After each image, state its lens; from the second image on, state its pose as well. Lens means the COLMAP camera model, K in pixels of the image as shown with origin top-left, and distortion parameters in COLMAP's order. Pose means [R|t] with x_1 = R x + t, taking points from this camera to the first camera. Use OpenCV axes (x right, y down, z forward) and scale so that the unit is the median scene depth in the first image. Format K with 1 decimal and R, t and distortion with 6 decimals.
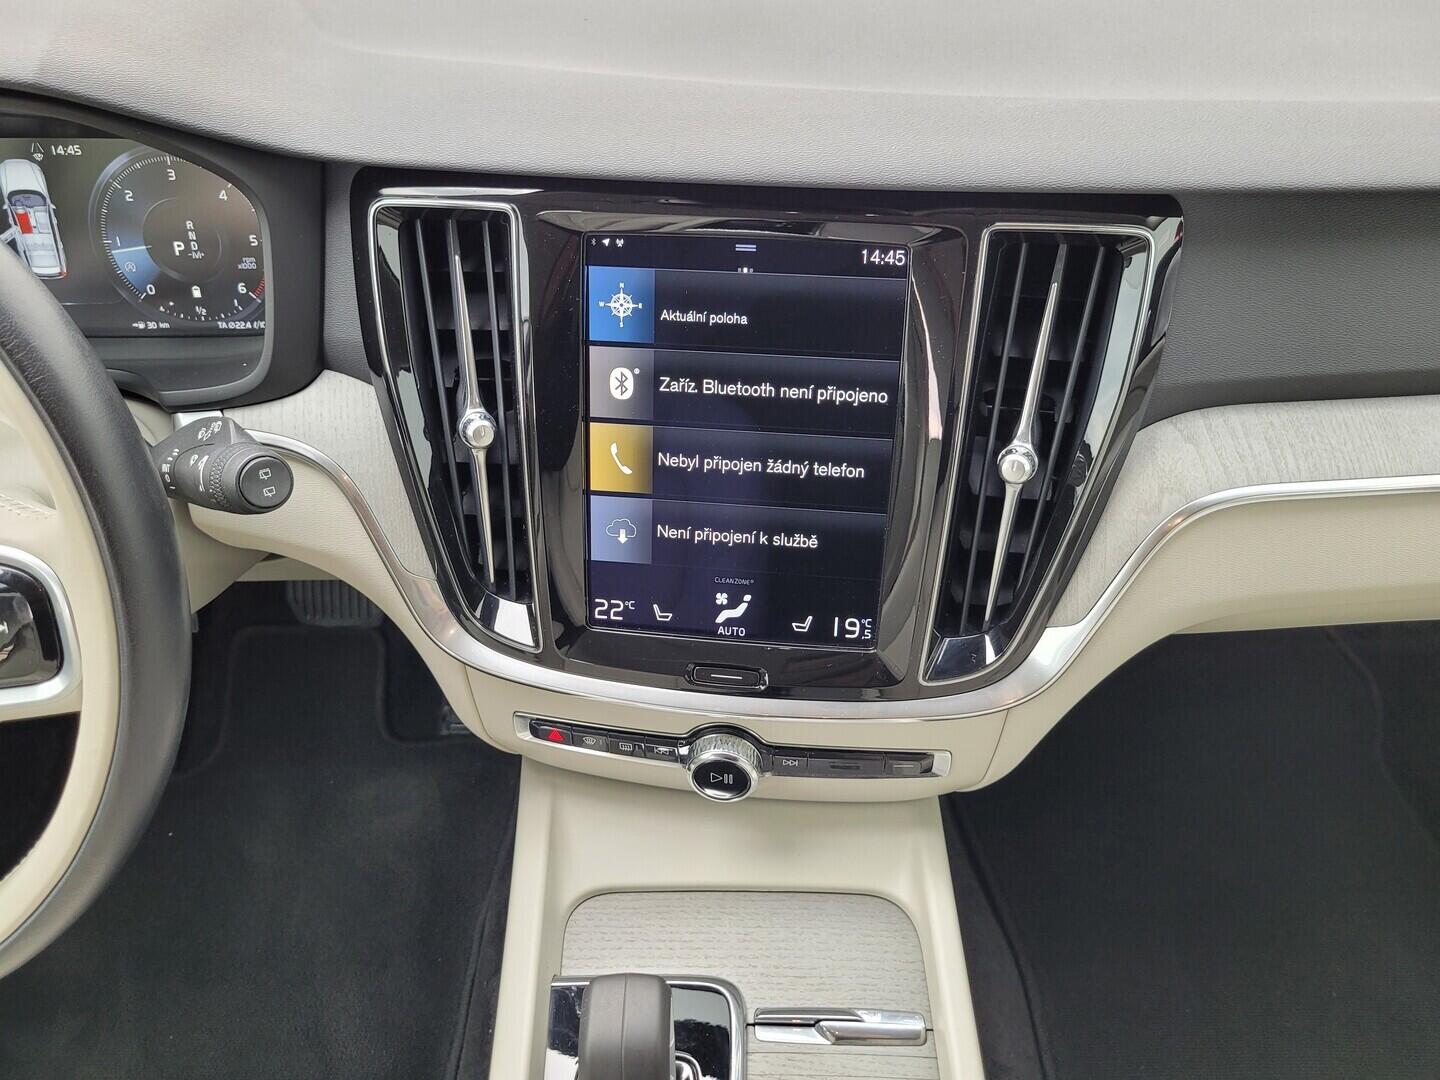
lens RADIAL K [[1107.7, 0, 721.3], [0, 1107.7, 524.0], [0, 0, 1]] dist [0.043992, -0.053843]
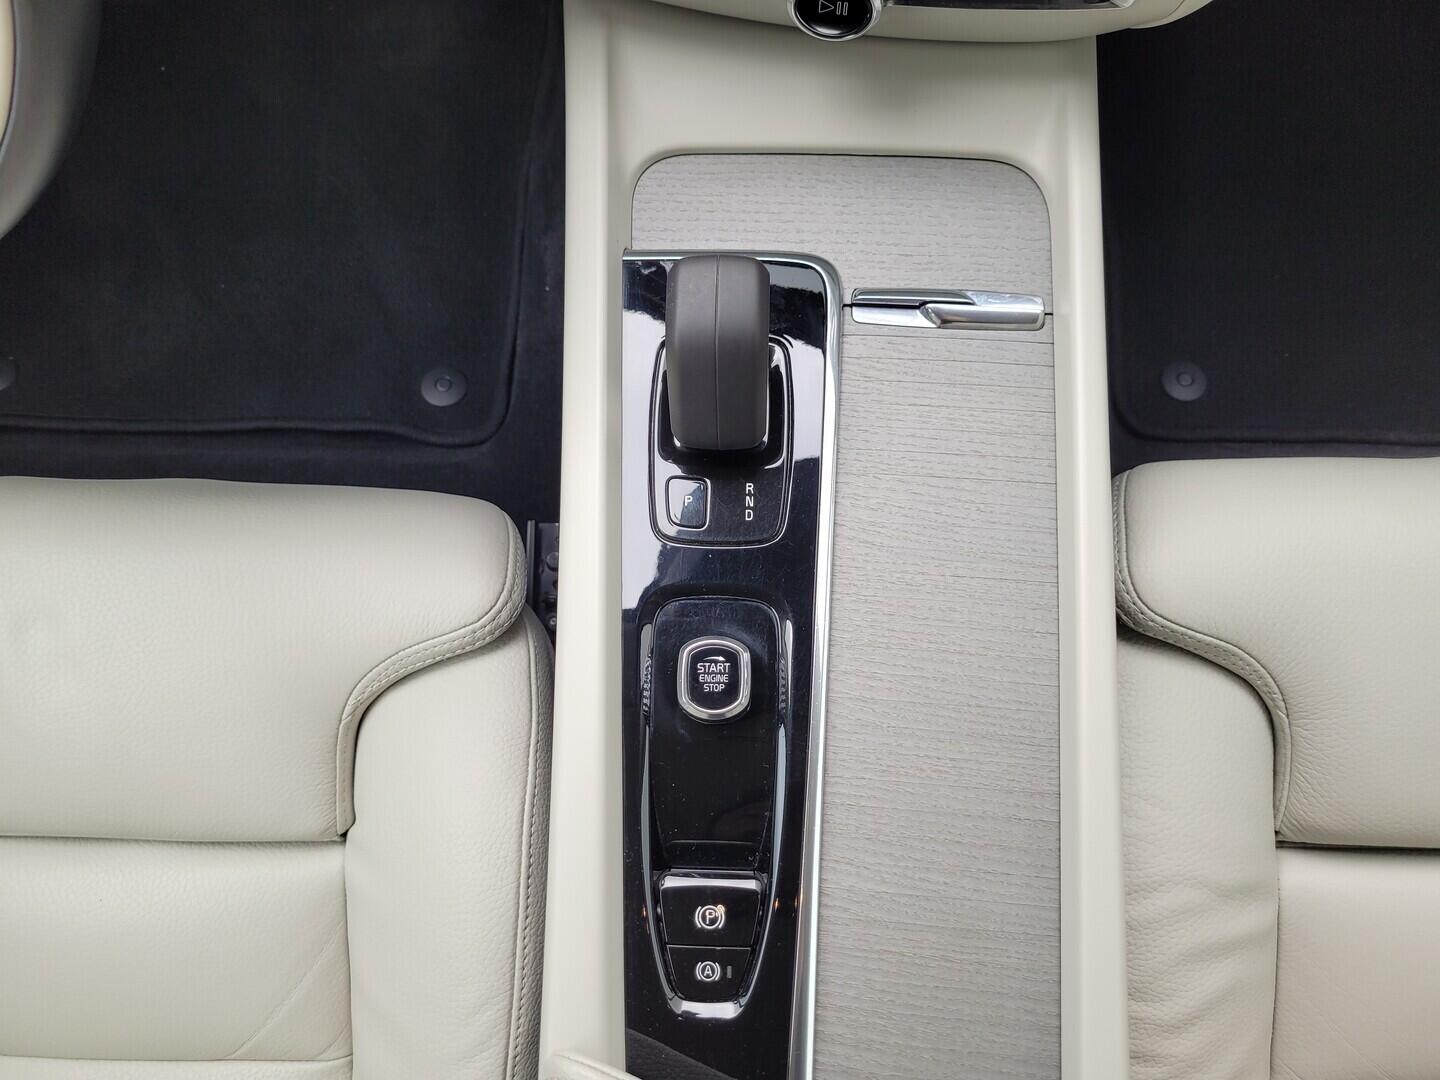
lens RADIAL K [[1122.5, 0, 698.5], [0, 1122.5, 536.5], [0, 0, 1]] dist [0.012846, 0.002029]
pose [[0.998981, 0.026519, -0.036528, -0.054546], [0.001540, 0.788745, 0.614719, 0.041261], [0.045113, -0.614149, 0.787900, 0.170677]]
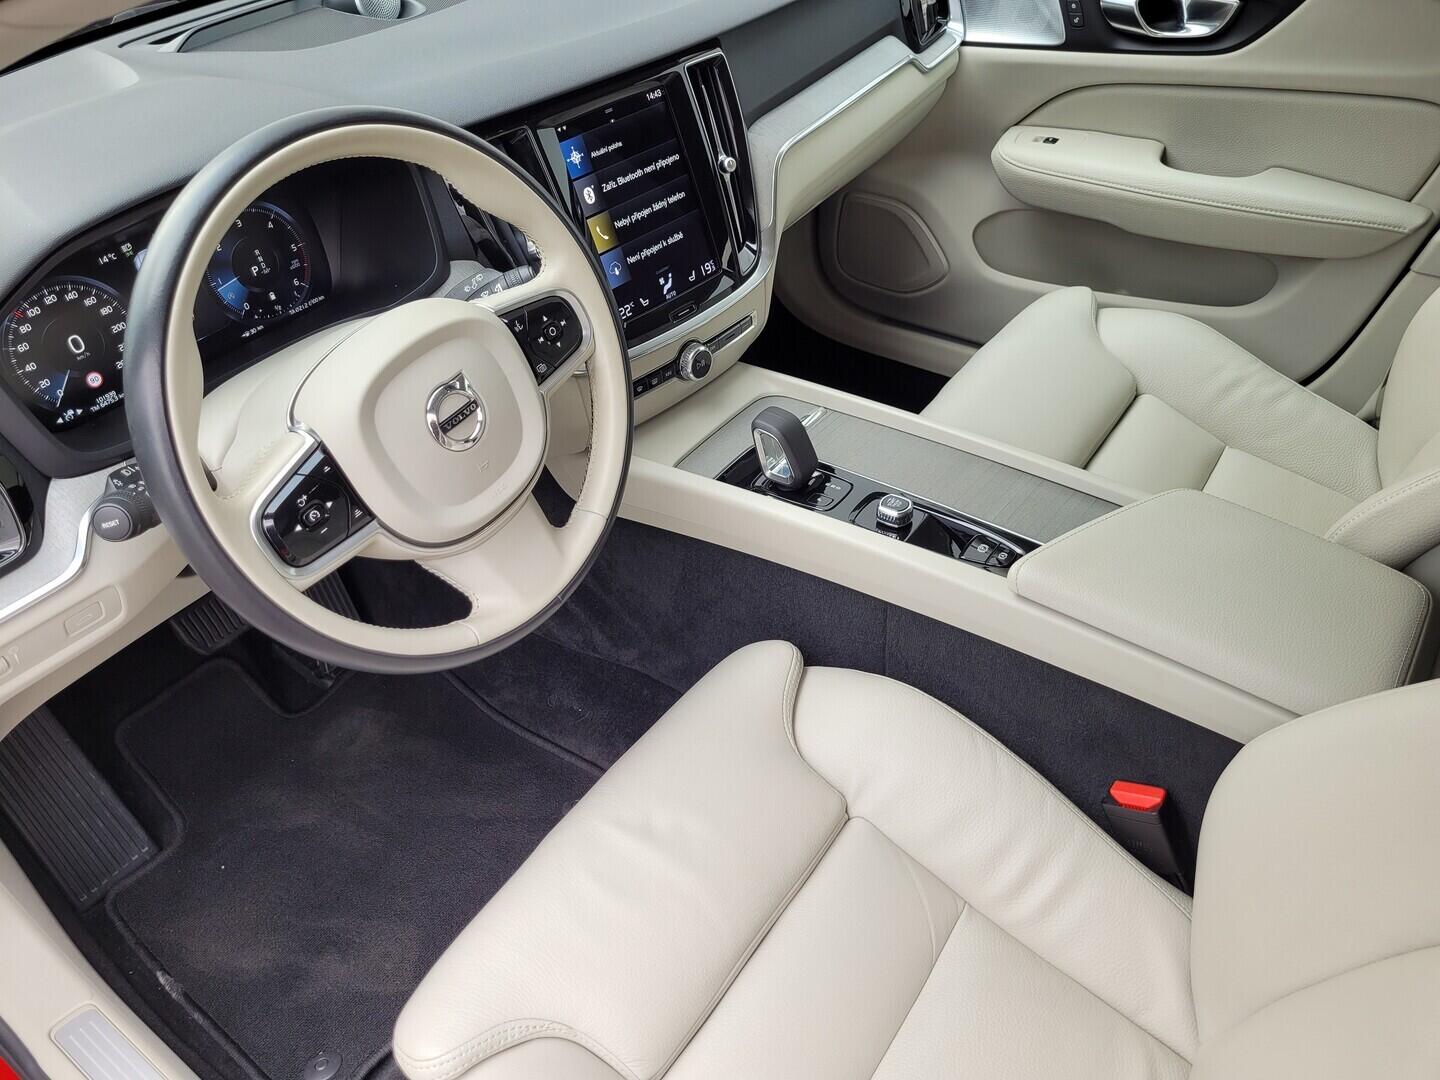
lens RADIAL K [[1108.4, 0, 706.4], [0, 1108.4, 533.5], [0, 0, 1]] dist [0.035168, -0.009038]
pose [[0.587584, -0.523747, 0.616793, -1.464523], [0.544805, 0.819667, 0.177011, 0.131029], [-0.598274, 0.232023, 0.766964, -0.527187]]
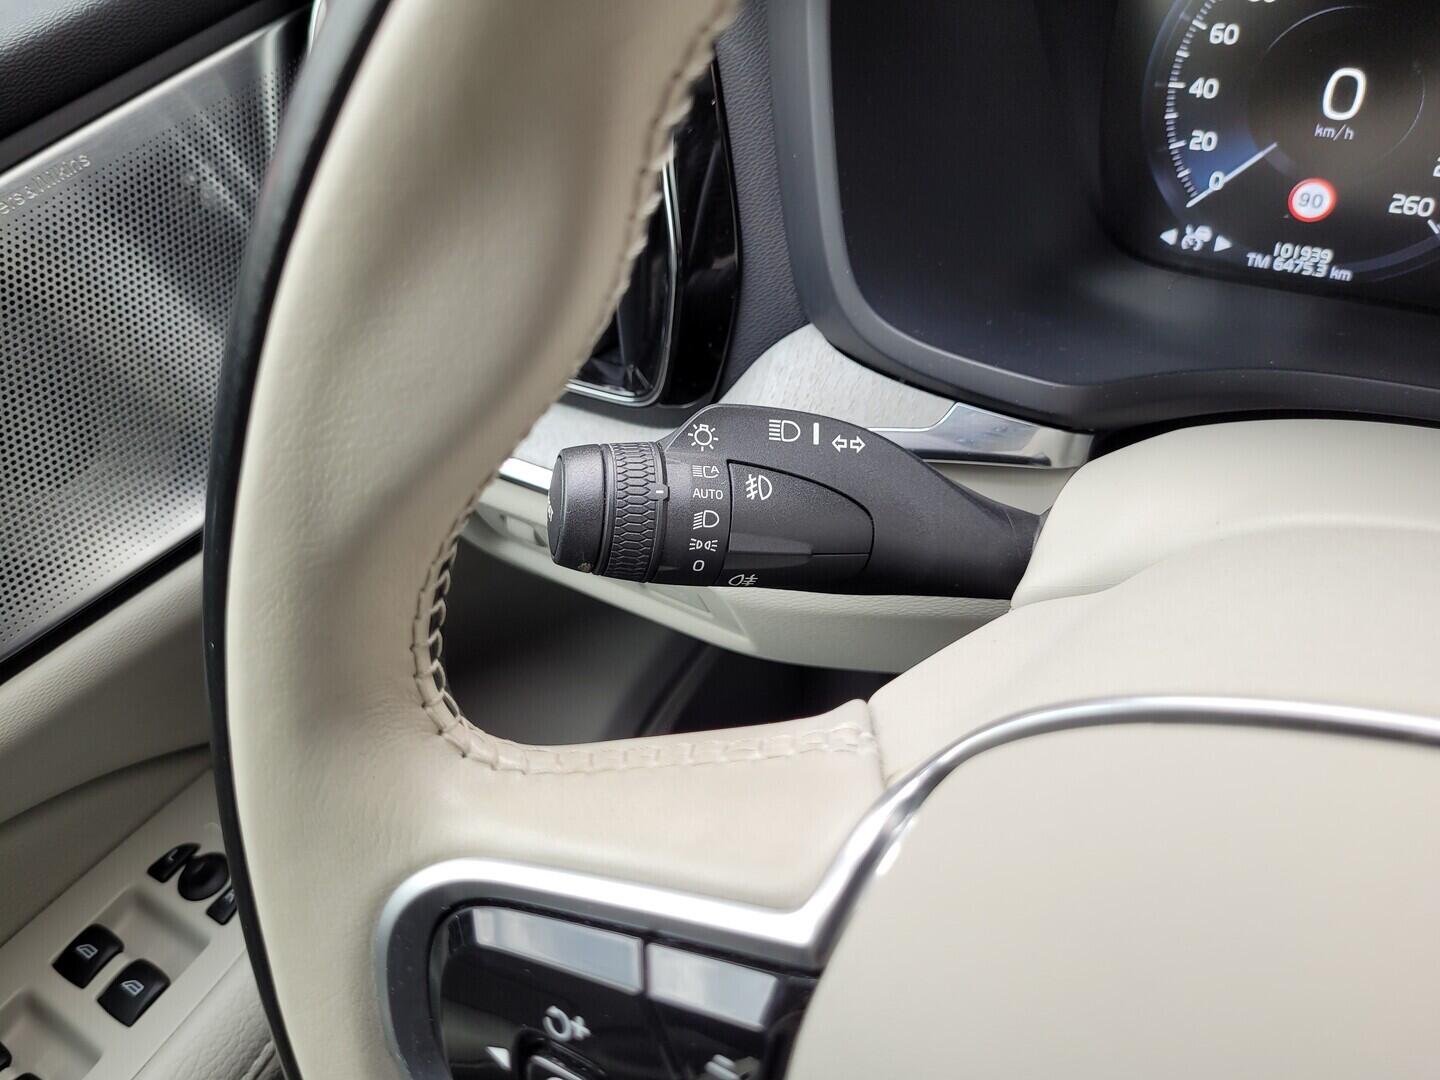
lens RADIAL K [[1136.2, 0, 721.0], [0, 1136.2, 531.9], [0, 0, 1]] dist [0.002571, -0.014849]
pose [[0.836798, 0.281465, -0.469624, -0.797249], [-0.231338, 0.959178, 0.162666, -0.101100], [0.496238, -0.027476, 0.867752, 0.499318]]
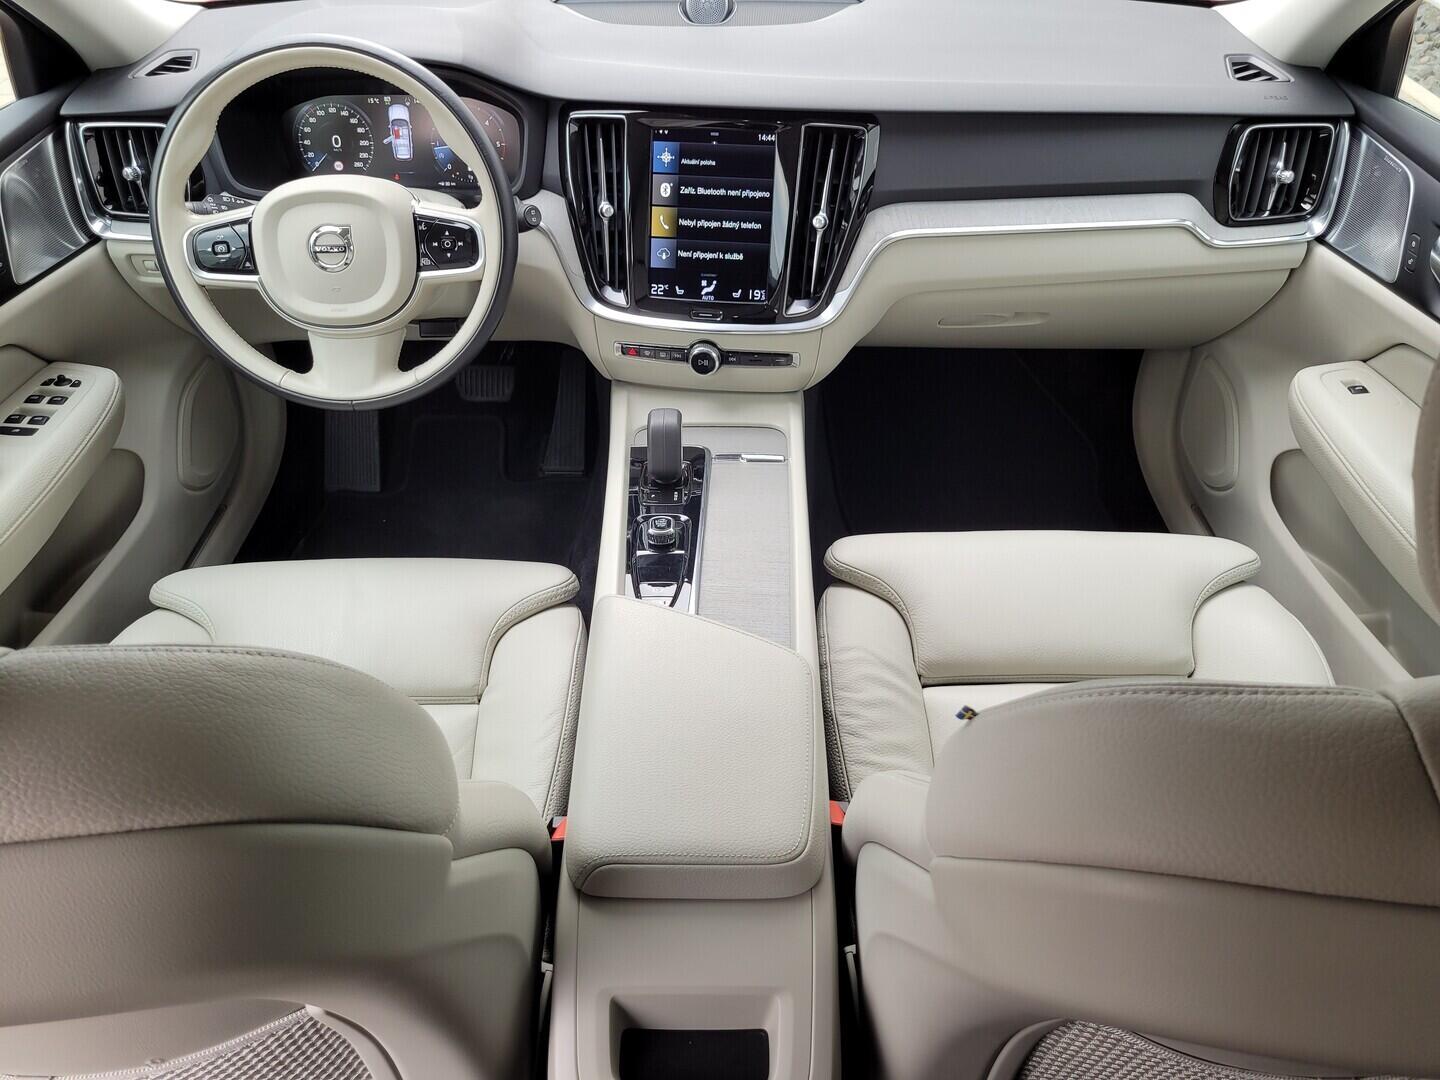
lens RADIAL K [[1132.5, 0, 721.3], [0, 1132.5, 531.5], [0, 0, 1]] dist [0.052320, -0.043555]
pose [[0.999884, 0.015023, -0.002331, 0.051737], [-0.015097, 0.999248, -0.035725, 0.696004], [0.001792, 0.035756, 0.999359, -1.463646]]
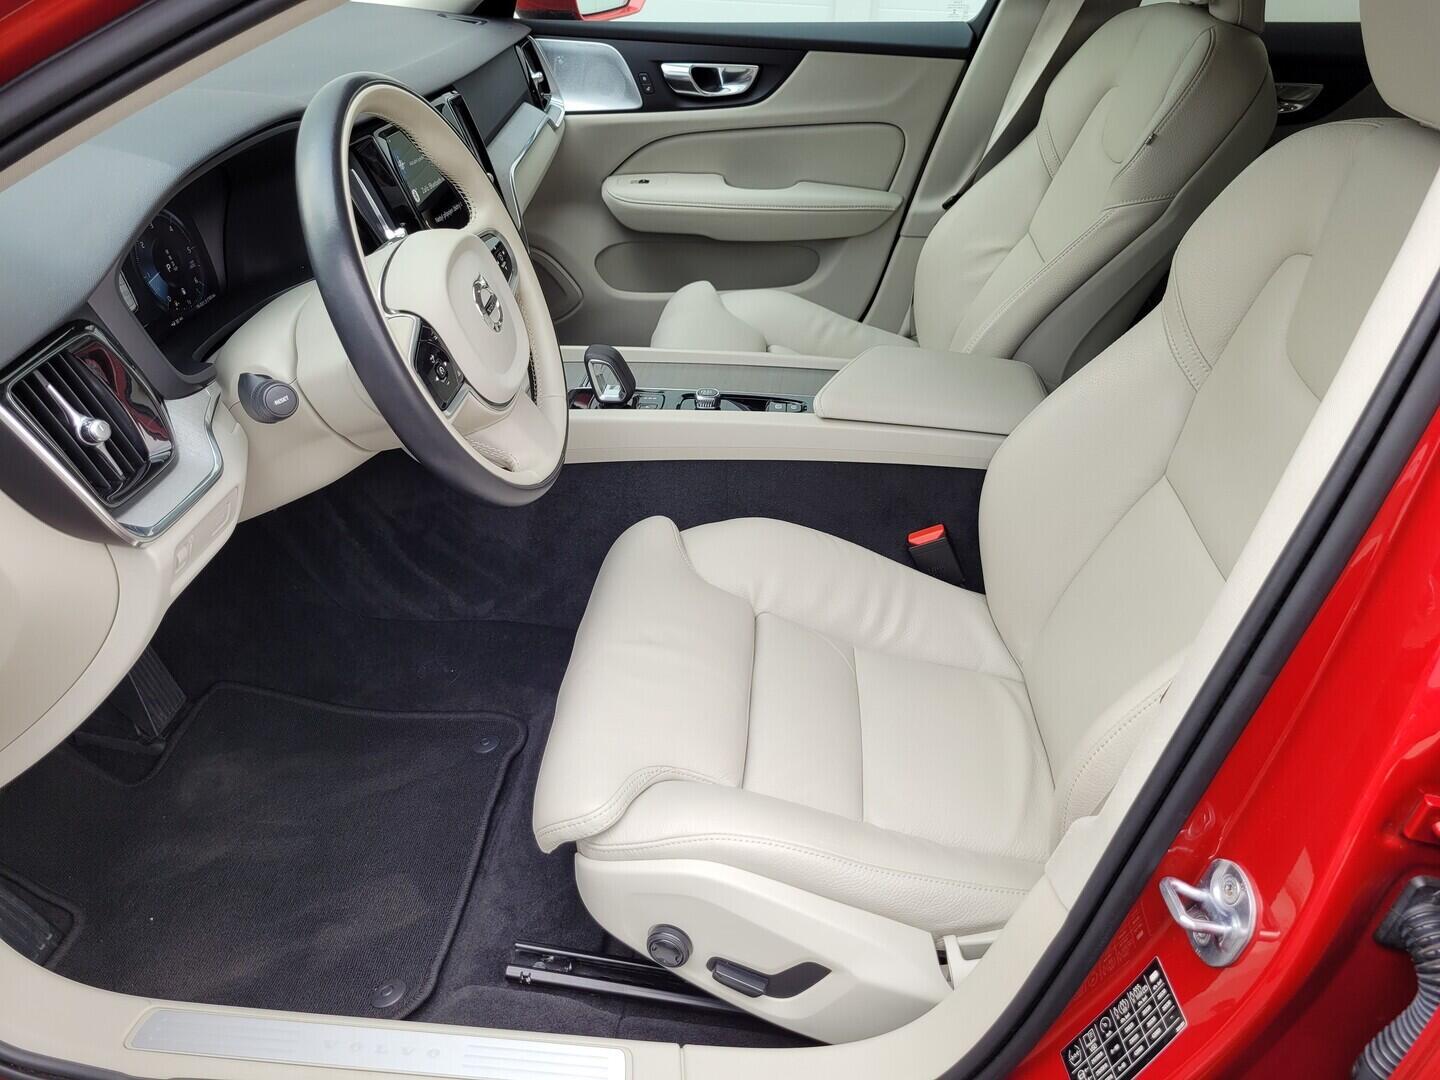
lens RADIAL K [[1092.4, 0, 716.5], [0, 1092.4, 535.0], [0, 0, 1]] dist [0.021092, -0.002289]
pose [[0.079586, -0.517819, 0.851780, -2.374298], [0.620129, 0.694731, 0.364403, -0.071112], [-0.780453, 0.499212, 0.376405, -0.066707]]
